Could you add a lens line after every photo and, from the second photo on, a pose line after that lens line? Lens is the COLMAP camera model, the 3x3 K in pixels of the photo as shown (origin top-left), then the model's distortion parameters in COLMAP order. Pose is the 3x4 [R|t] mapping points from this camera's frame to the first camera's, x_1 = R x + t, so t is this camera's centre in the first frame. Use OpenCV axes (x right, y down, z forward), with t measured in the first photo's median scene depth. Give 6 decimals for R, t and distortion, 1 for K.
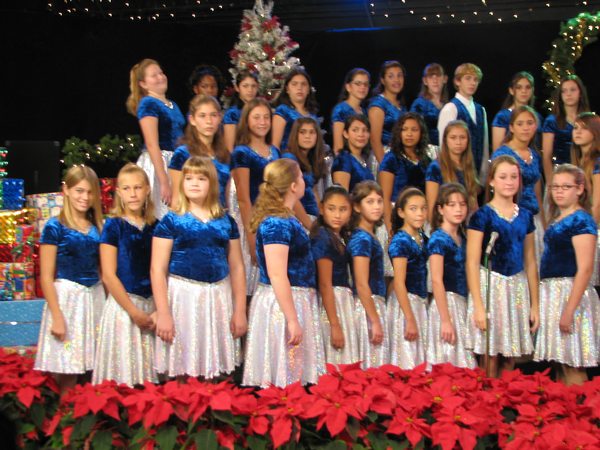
lens RADIAL K [[1116.0, 0, 296.9], [0, 1116.0, 231.4], [0, 0, 1]] dist [-0.004737, 0.000000]
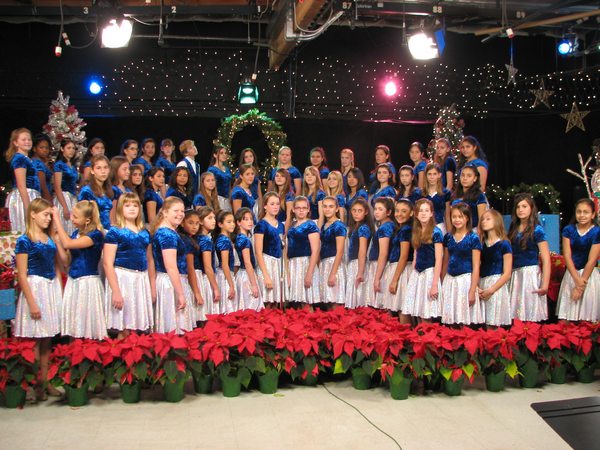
lens RADIAL K [[639.7, 0, 303.5], [0, 639.7, 220.4], [0, 0, 1]] dist [-0.154401, 0.000000]
pose [[0.827869, -0.022793, 0.560457, -0.366247], [0.036052, 0.999270, -0.012614, -0.006179], [-0.559761, 0.030649, 0.828087, 0.111564]]
